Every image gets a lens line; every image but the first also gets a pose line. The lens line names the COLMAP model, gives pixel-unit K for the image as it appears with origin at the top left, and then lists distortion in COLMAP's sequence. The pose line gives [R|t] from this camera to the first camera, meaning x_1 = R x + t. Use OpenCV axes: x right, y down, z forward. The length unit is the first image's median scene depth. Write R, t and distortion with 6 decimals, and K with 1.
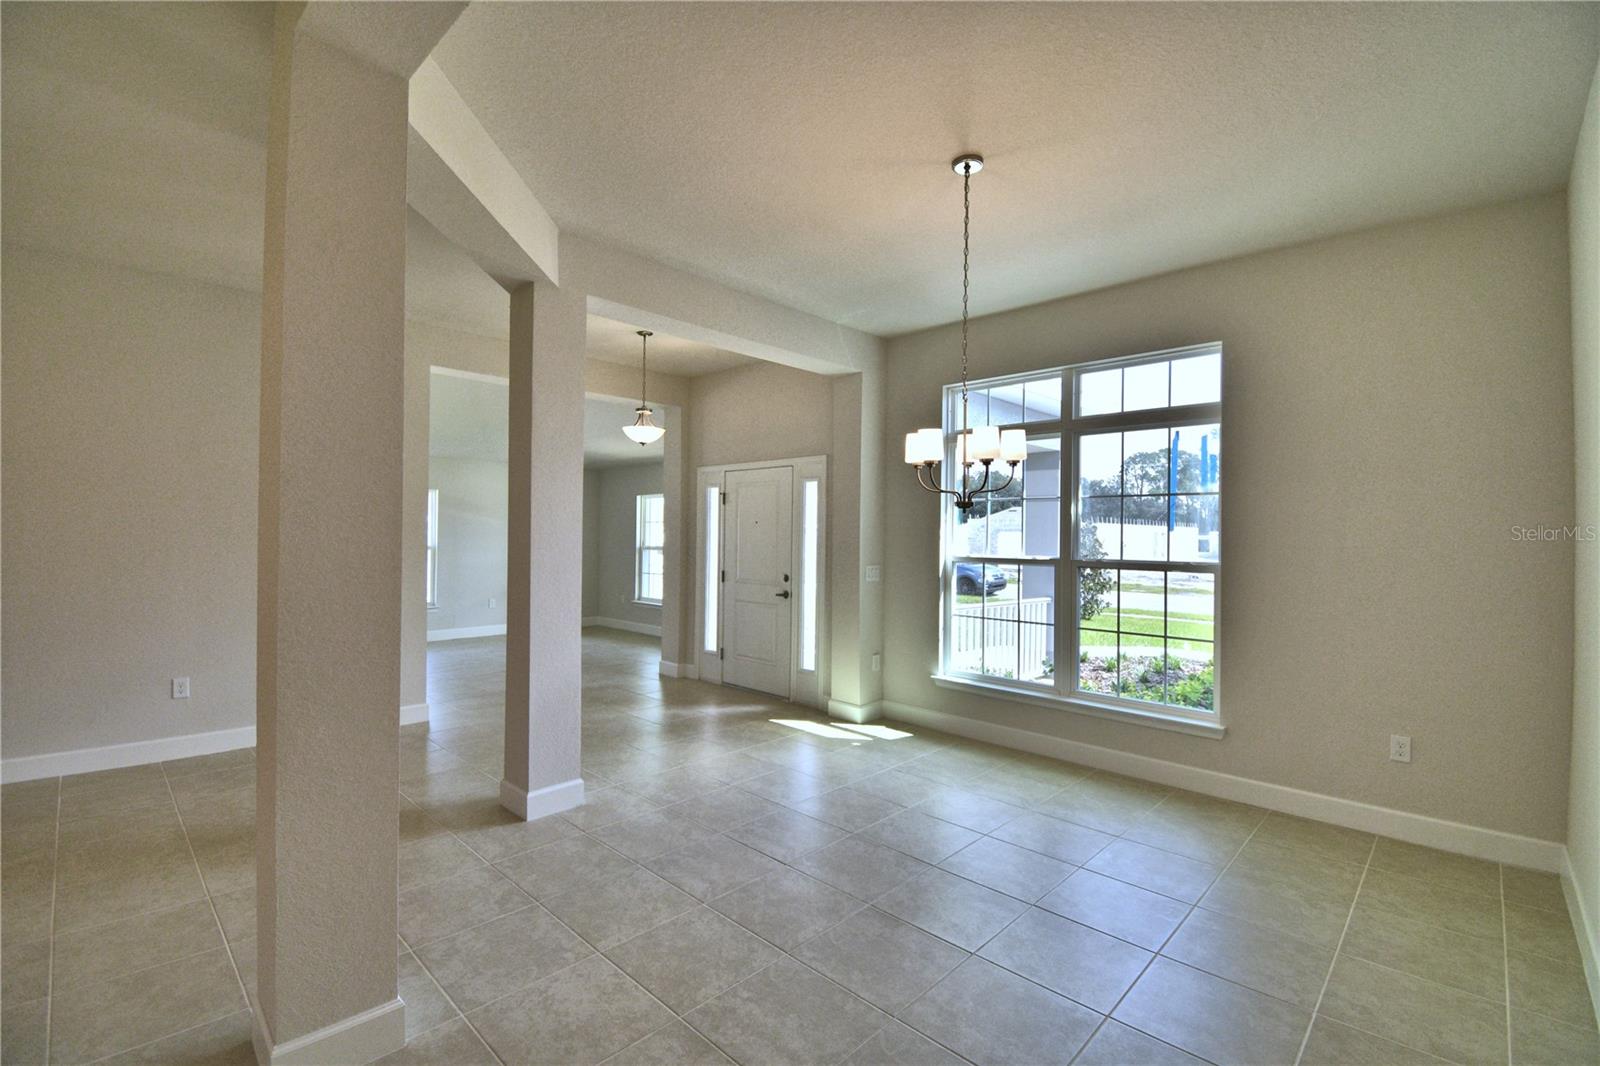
lens RADIAL K [[704.7, 0, 793.7], [0, 704.7, 533.8], [0, 0, 1]] dist [0.020572, -0.023160]
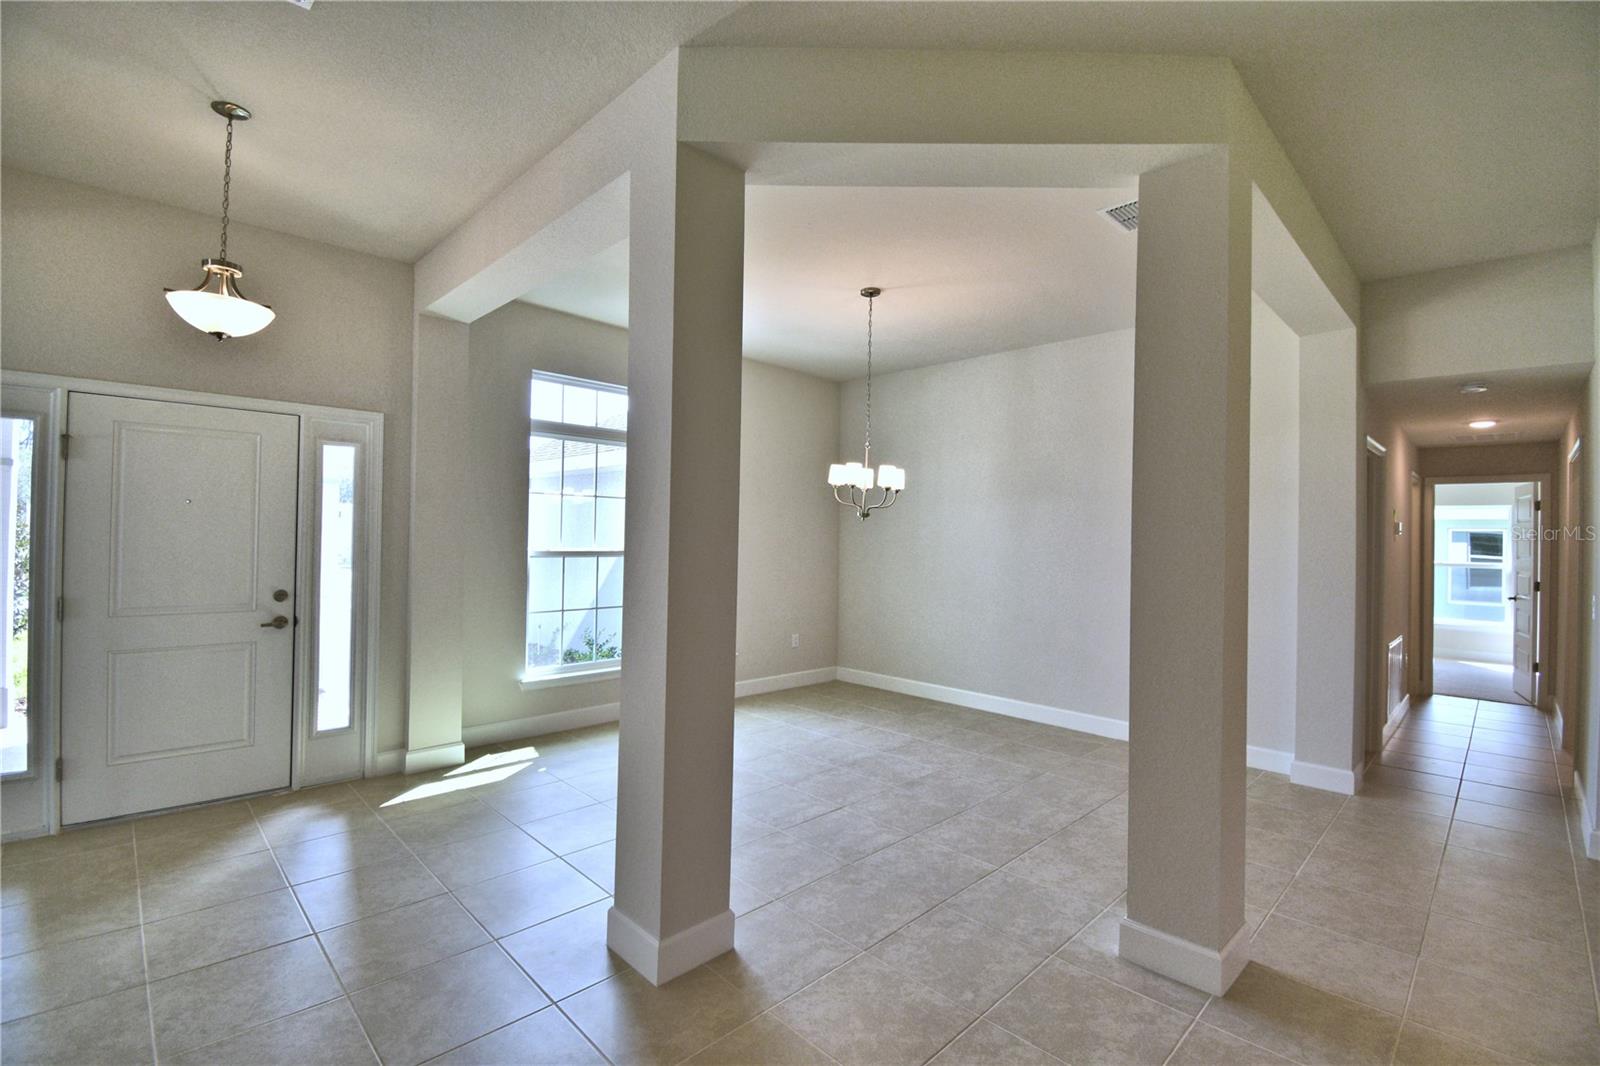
lens RADIAL K [[704.7, 0, 793.7], [0, 704.7, 533.8], [0, 0, 1]] dist [0.020572, -0.023160]
pose [[0.021494, -0.006990, 0.999745, -0.735177], [-0.019473, 0.999783, 0.007409, -0.005384], [-0.999579, -0.019628, 0.021353, 0.642594]]
